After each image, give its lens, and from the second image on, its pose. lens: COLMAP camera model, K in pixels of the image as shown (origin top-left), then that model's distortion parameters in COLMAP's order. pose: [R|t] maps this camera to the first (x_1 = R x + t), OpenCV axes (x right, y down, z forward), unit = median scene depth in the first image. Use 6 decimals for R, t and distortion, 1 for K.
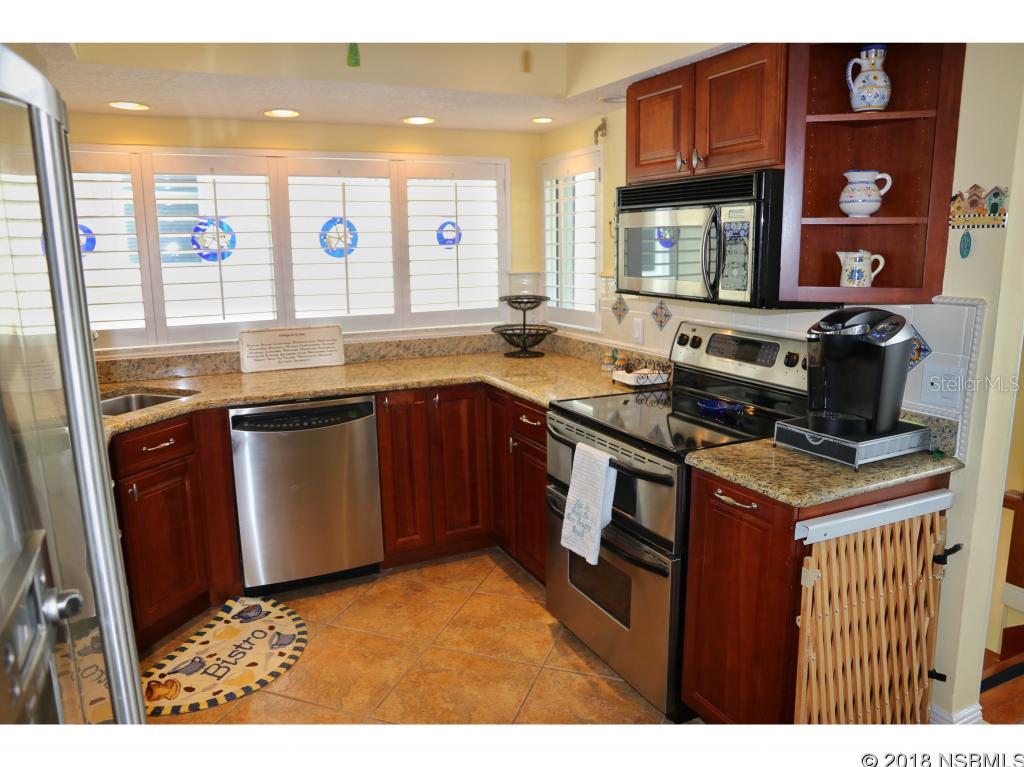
lens RADIAL K [[720.7, 0, 516.8], [0, 720.7, 376.2], [0, 0, 1]] dist [-0.079961, 0.042315]
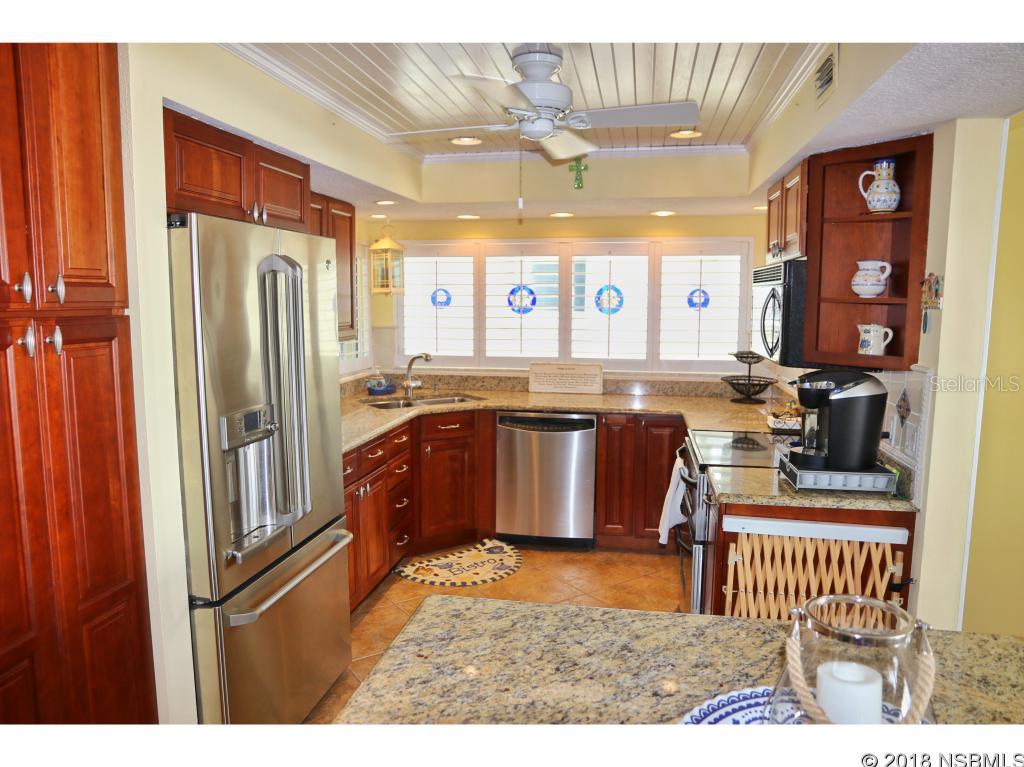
lens RADIAL K [[720.7, 0, 508.7], [0, 720.7, 386.5], [0, 0, 1]] dist [-0.079961, 0.042315]
pose [[0.809115, 0.086421, -0.581261, 0.483840], [-0.118556, 0.992795, -0.017422, 0.016521], [0.575567, 0.083008, 0.813531, -0.235464]]
